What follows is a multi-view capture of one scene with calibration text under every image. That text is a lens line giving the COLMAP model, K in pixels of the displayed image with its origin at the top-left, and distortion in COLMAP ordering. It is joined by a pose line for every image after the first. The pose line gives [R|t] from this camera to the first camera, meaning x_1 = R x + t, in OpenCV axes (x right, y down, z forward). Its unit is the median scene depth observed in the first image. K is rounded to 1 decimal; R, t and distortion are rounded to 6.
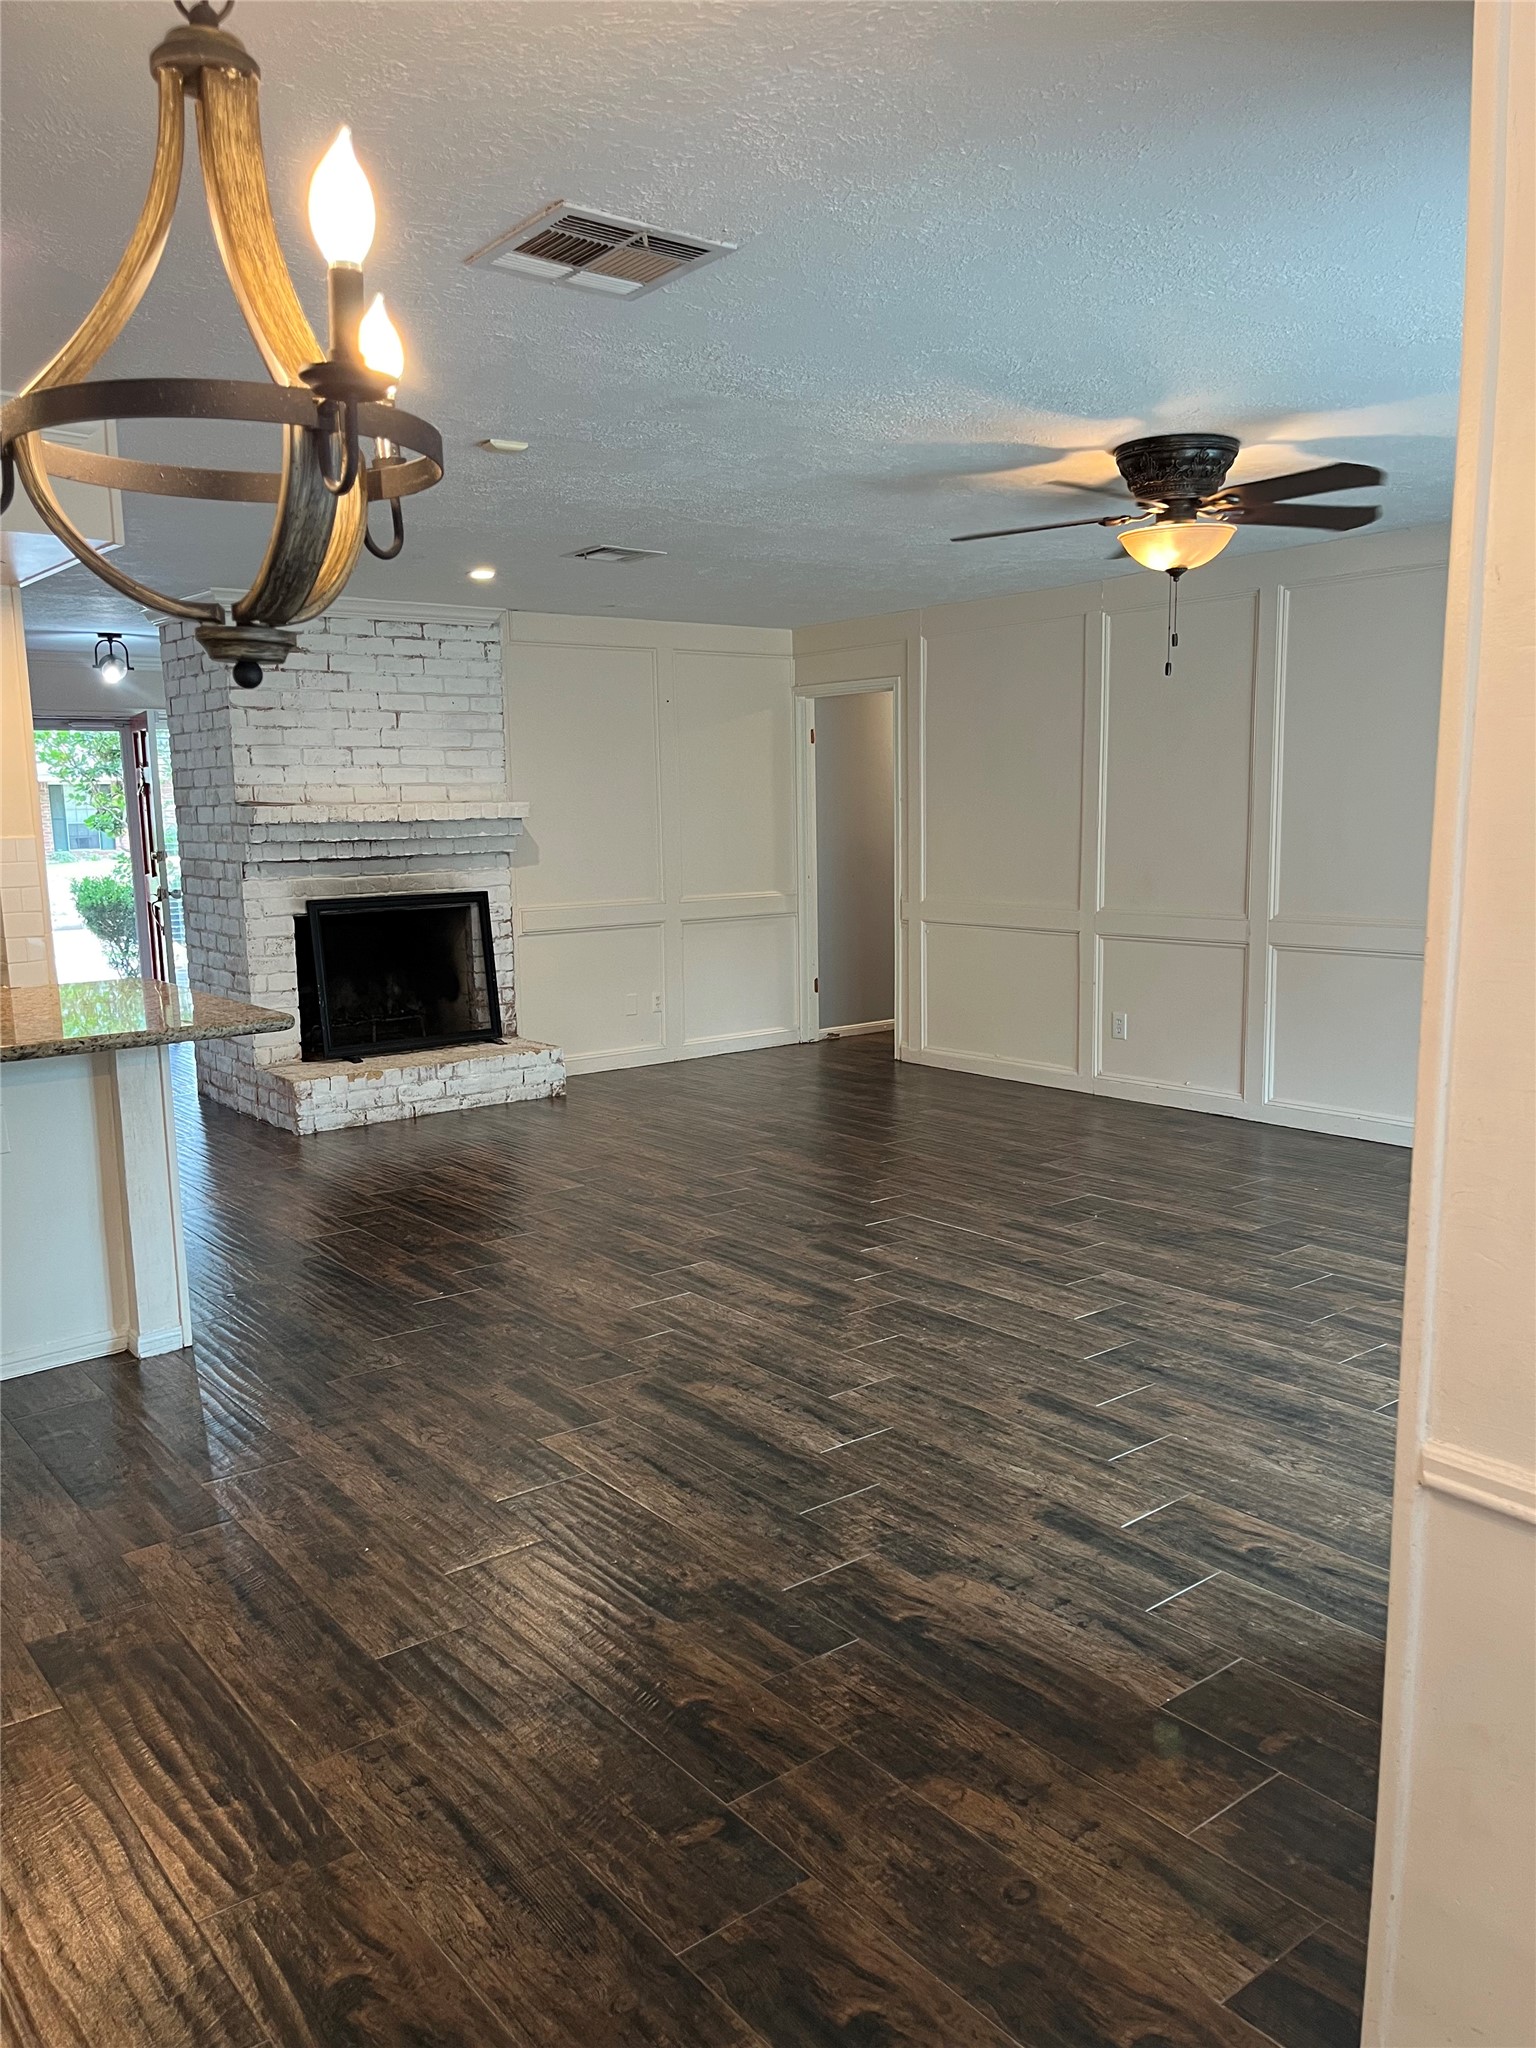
lens RADIAL K [[1535.8, 0, 785.2], [0, 1535.8, 1023.7], [0, 0, 1]] dist [0.038757, 0.000142]
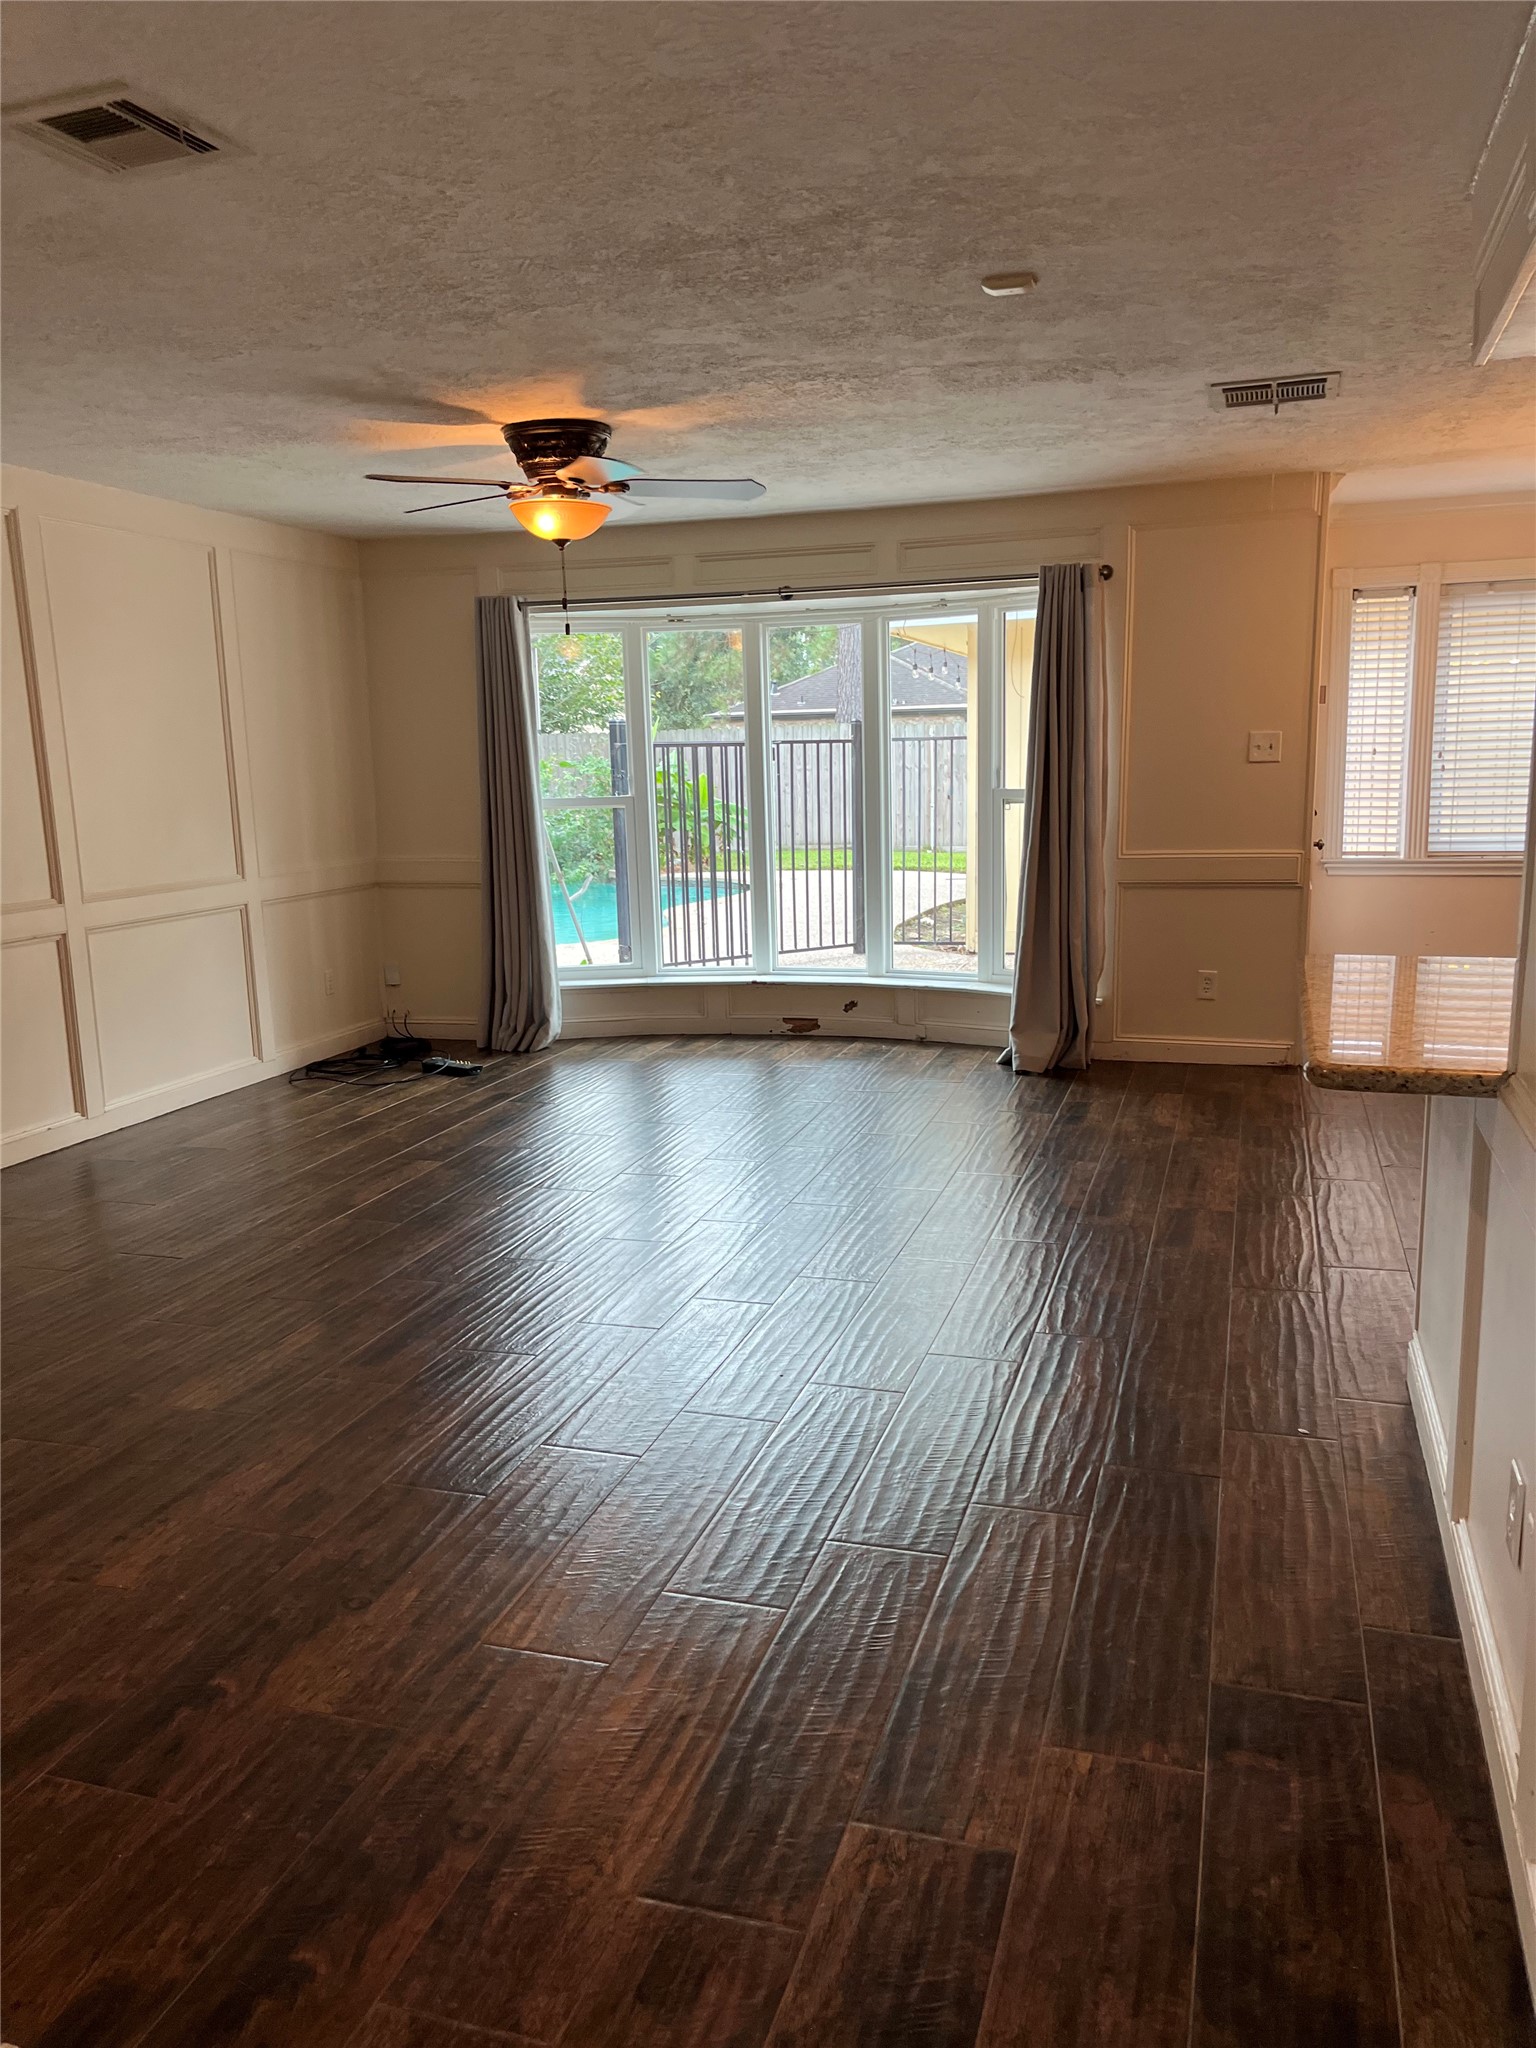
lens RADIAL K [[1535.8, 0, 778.0], [0, 1535.8, 1017.4], [0, 0, 1]] dist [0.038757, 0.000142]
pose [[-0.555146, -0.109564, 0.824505, -0.901378], [0.153522, 0.960756, 0.231037, -0.223028], [-0.817462, 0.254839, -0.516540, 1.749796]]
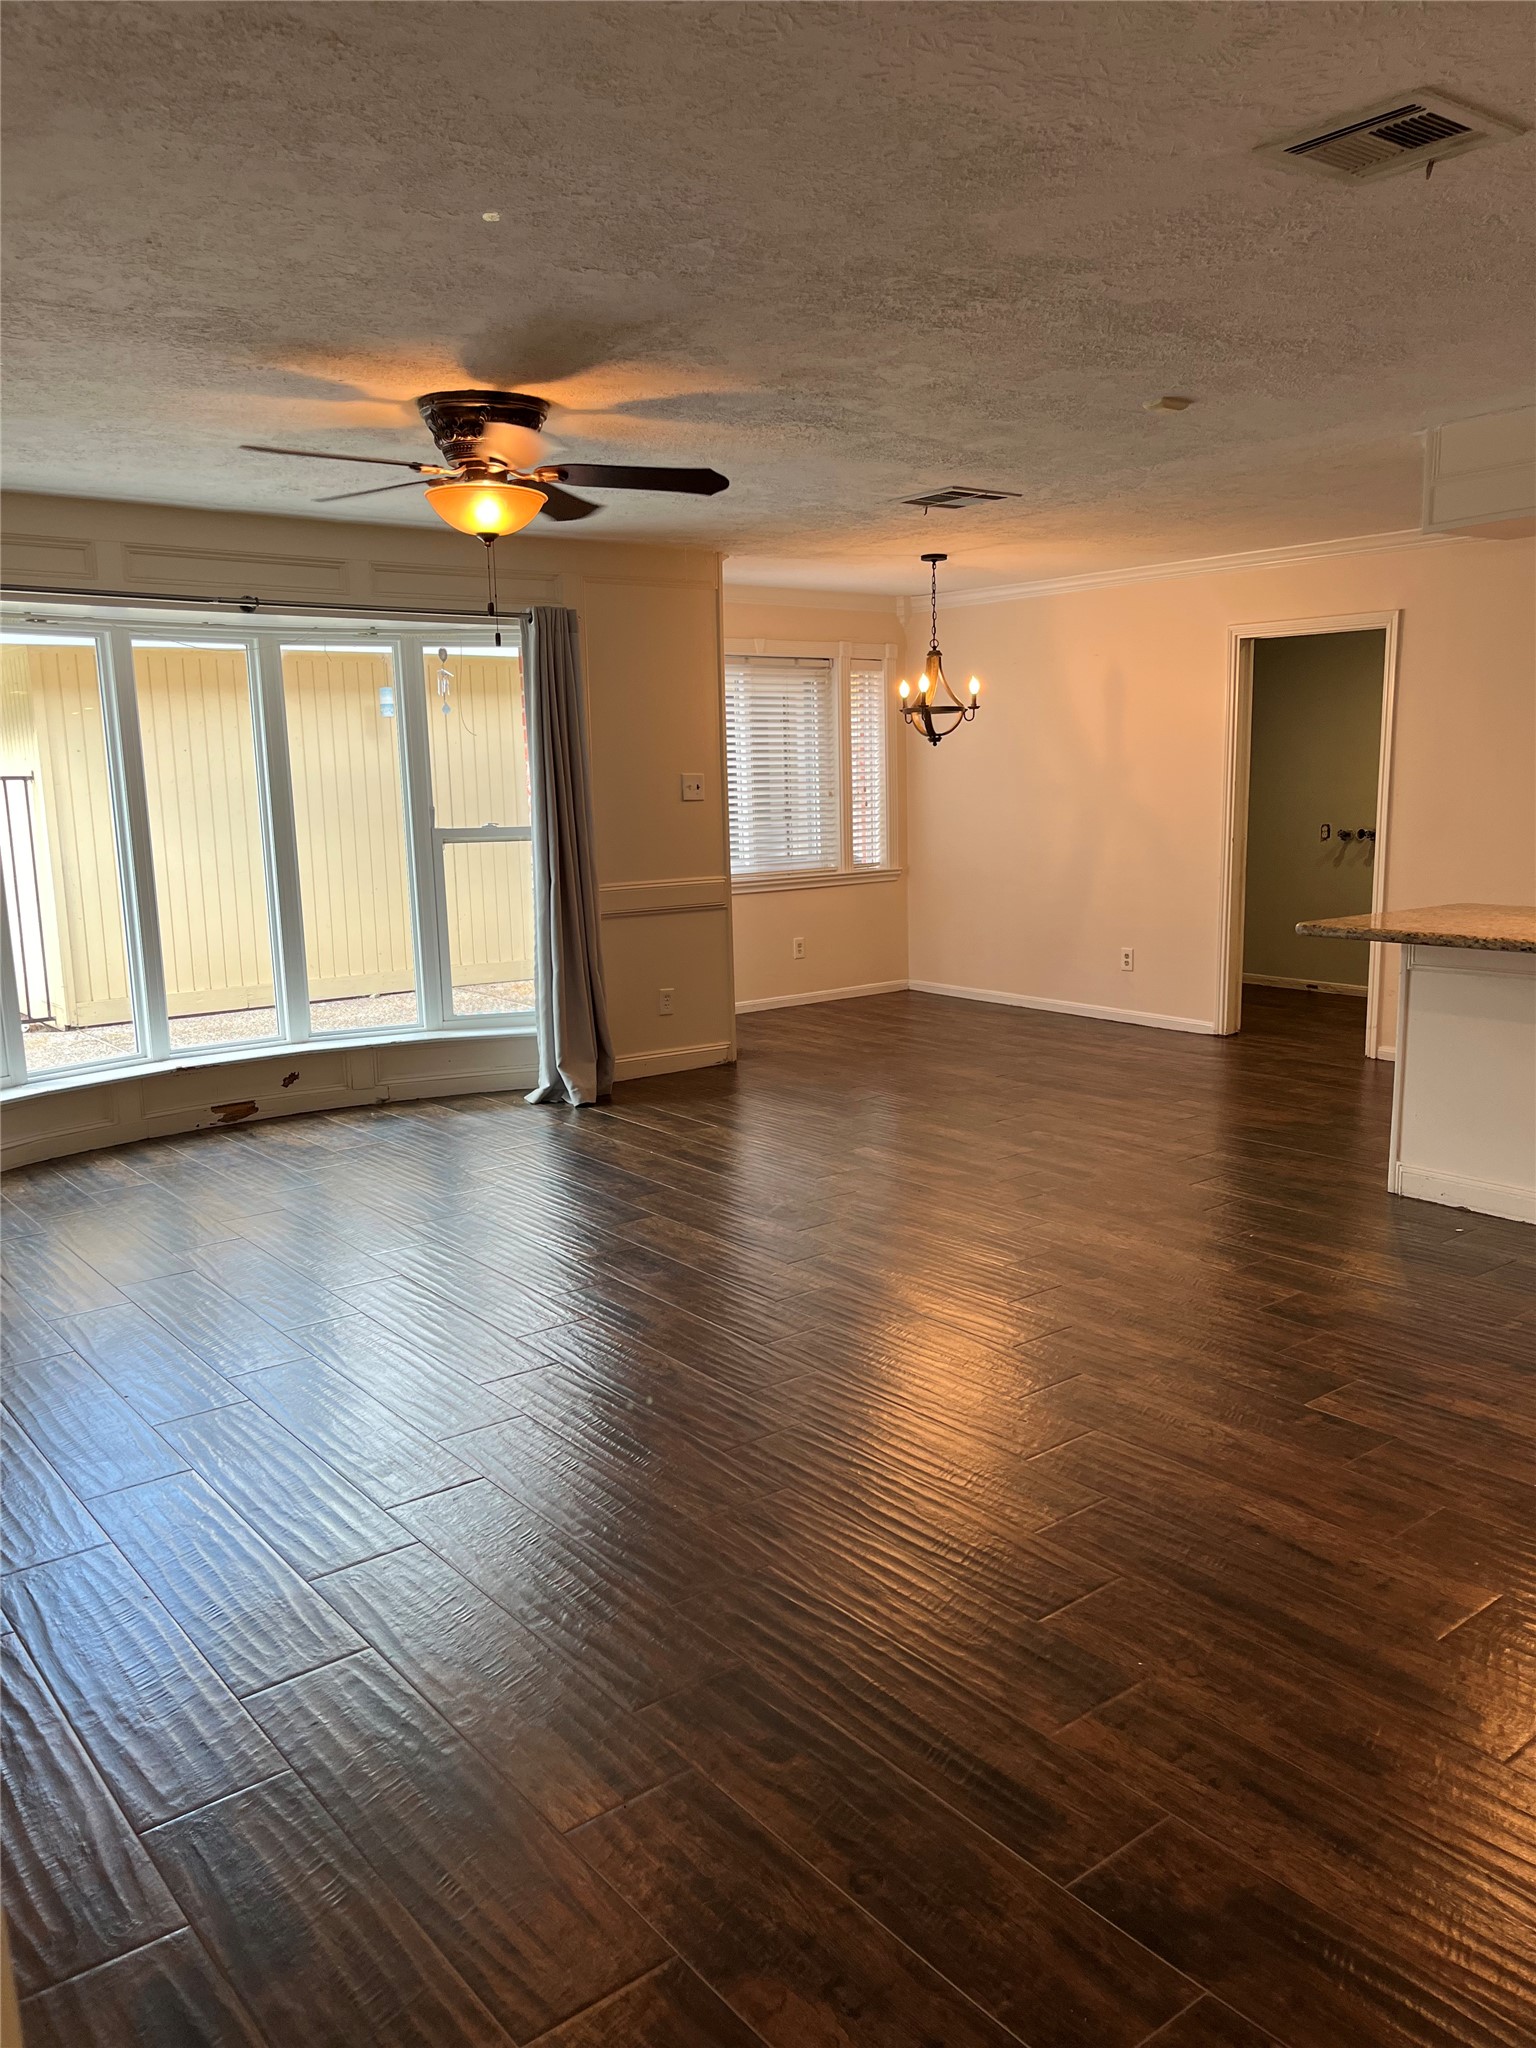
lens RADIAL K [[1535.8, 0, 760.1], [0, 1535.8, 1042.2], [0, 0, 1]] dist [0.038757, 0.000142]
pose [[-0.999163, 0.034458, 0.022028, 0.087588], [0.039639, 0.948520, 0.314227, -0.330163], [-0.010067, 0.314838, -0.949092, 2.272144]]
